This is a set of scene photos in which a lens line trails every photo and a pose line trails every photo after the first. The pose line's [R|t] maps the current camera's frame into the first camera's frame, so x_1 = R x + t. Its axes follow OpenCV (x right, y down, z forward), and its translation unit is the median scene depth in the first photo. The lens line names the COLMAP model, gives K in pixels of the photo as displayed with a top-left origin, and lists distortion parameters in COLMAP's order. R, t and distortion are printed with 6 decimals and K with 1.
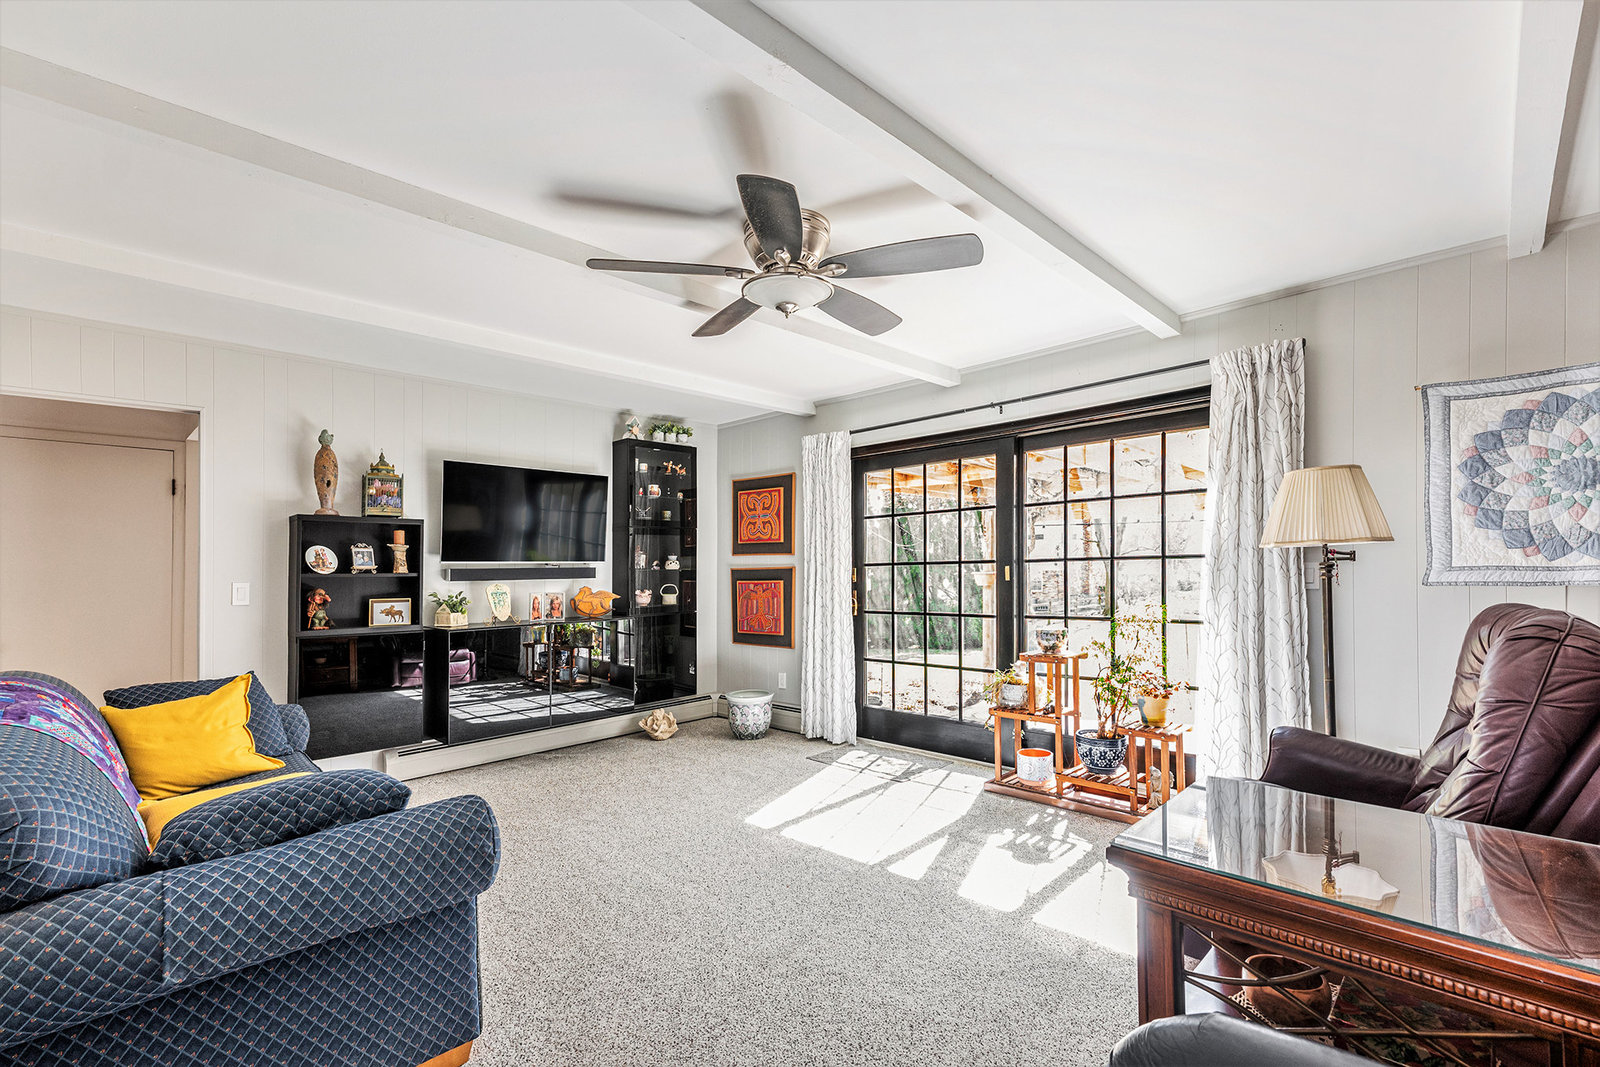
lens RADIAL K [[735.6, 0, 806.5], [0, 735.6, 549.4], [0, 0, 1]] dist [-0.001191, -0.001532]
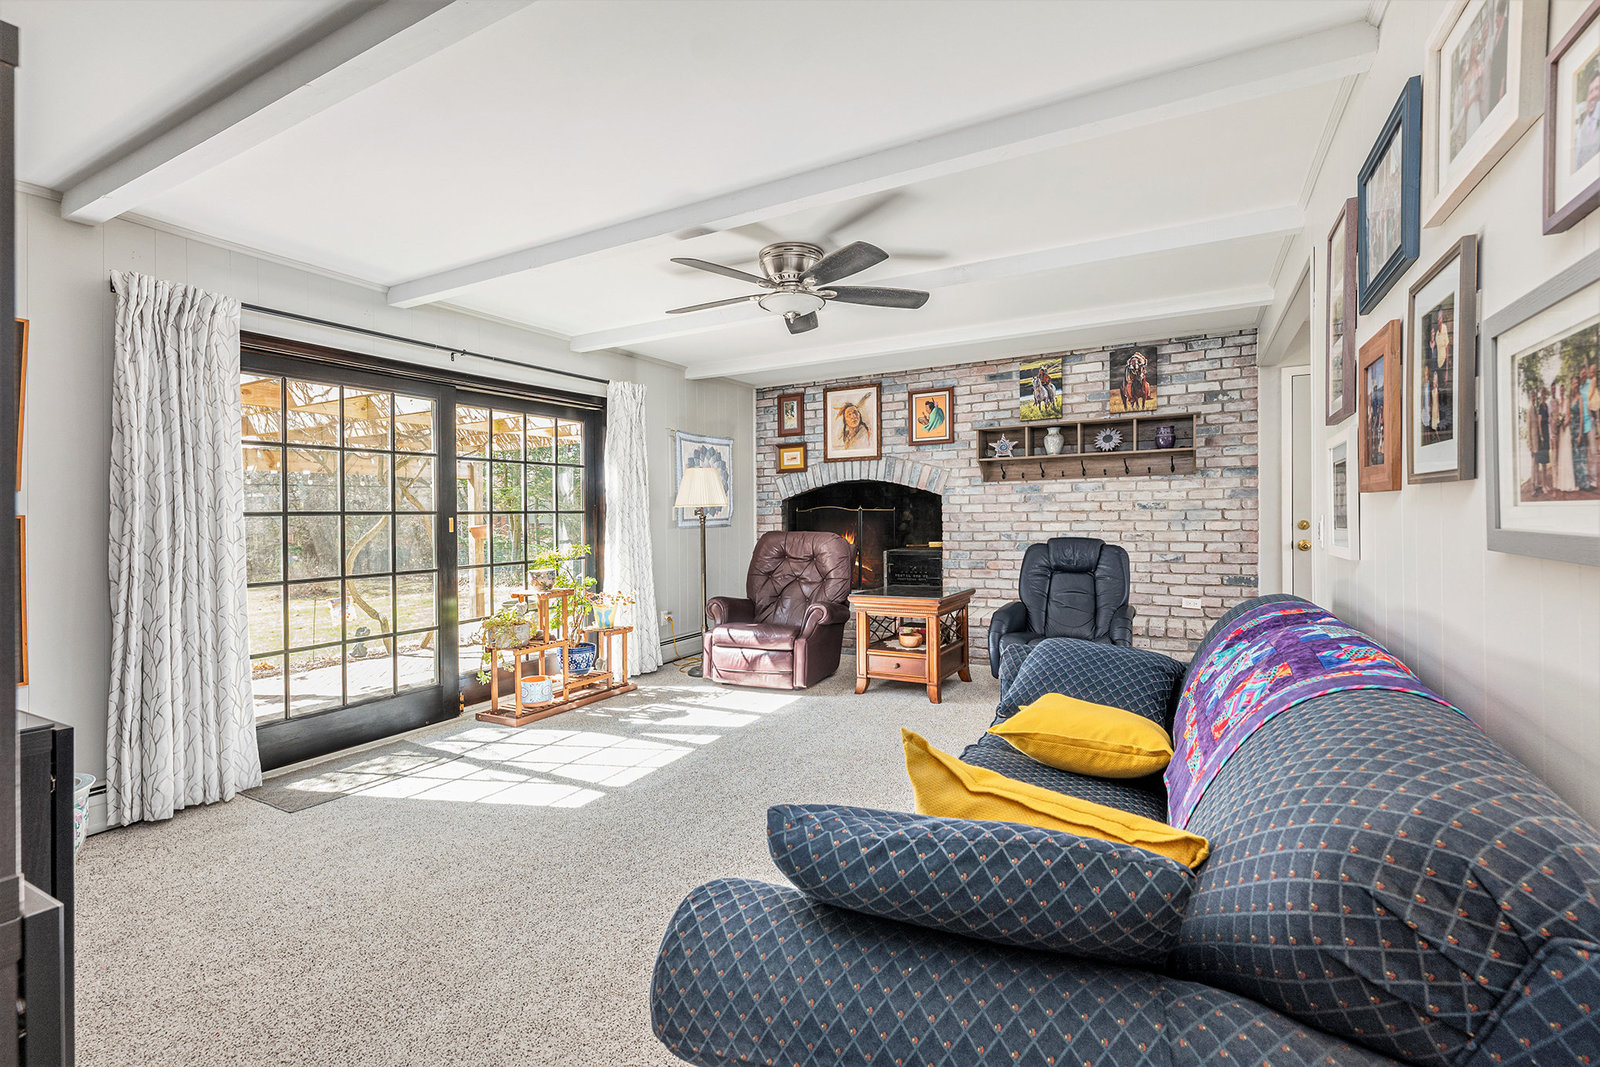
lens RADIAL K [[735.6, 0, 815.0], [0, 735.6, 533.5], [0, 0, 1]] dist [-0.001191, -0.001532]
pose [[-0.250871, -0.002983, 0.968016, -0.797980], [-0.008383, 0.999964, 0.000909, 0.039140], [-0.967984, -0.007887, -0.250887, 0.776237]]
